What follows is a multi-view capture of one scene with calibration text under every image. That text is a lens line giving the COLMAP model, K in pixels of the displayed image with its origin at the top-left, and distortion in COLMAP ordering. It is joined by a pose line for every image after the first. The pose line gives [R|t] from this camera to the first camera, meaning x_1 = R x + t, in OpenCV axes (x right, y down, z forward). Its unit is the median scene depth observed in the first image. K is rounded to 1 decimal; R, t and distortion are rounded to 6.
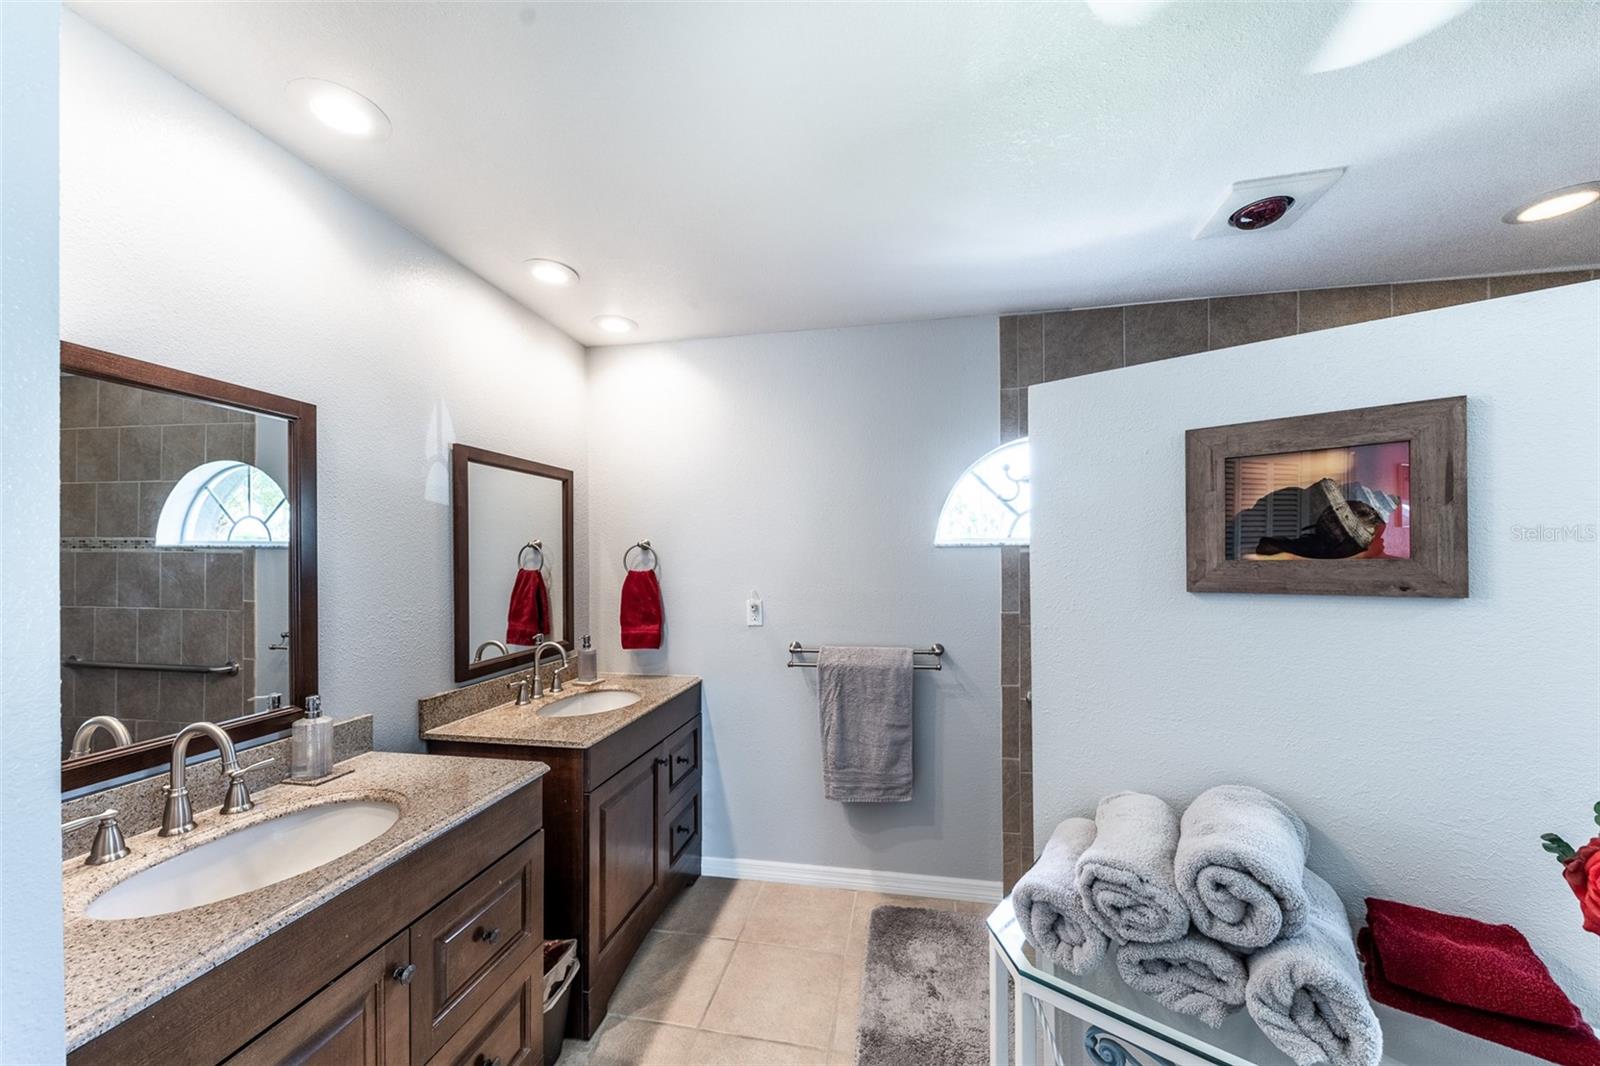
lens RADIAL K [[568.5, 0, 797.6], [0, 568.5, 555.0], [0, 0, 1]] dist [0.009298, -0.005058]
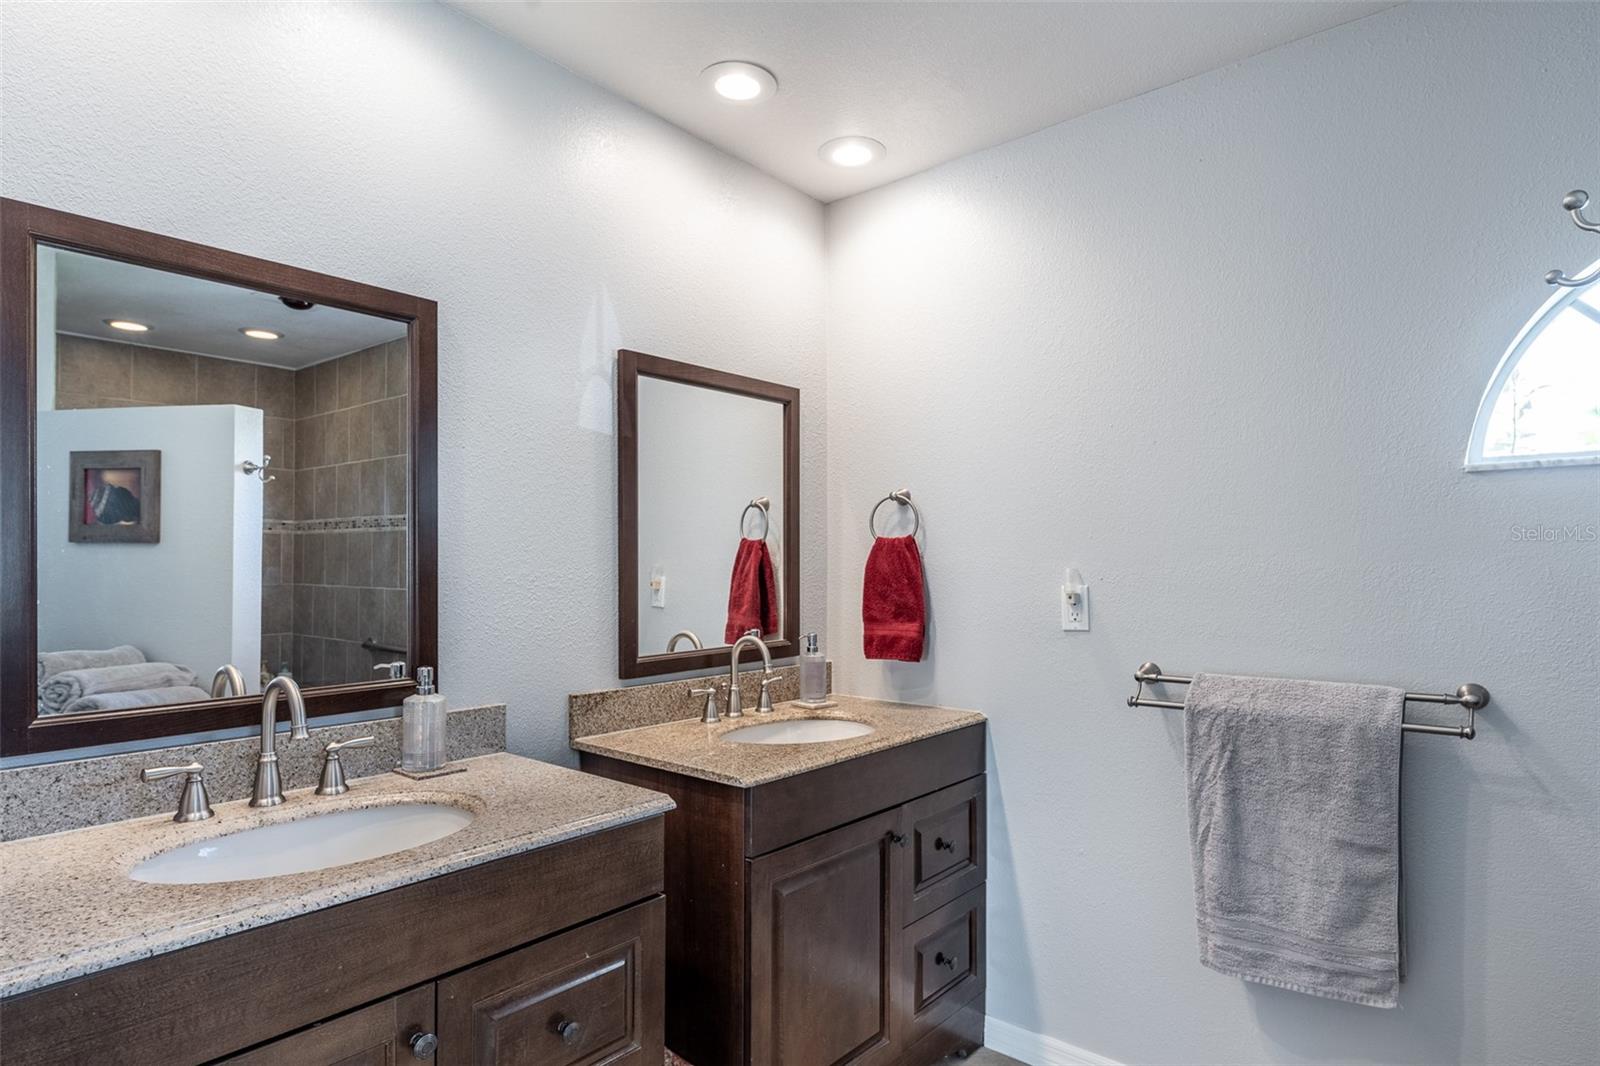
lens RADIAL K [[856.3, 0, 800.4], [0, 856.3, 556.4], [0, 0, 1]] dist [0.011279, -0.009725]
pose [[0.872497, 0.002707, -0.488613, 0.116131], [-0.003611, 0.999993, -0.000908, 0.058906], [0.488607, 0.002557, 0.872500, 0.138776]]
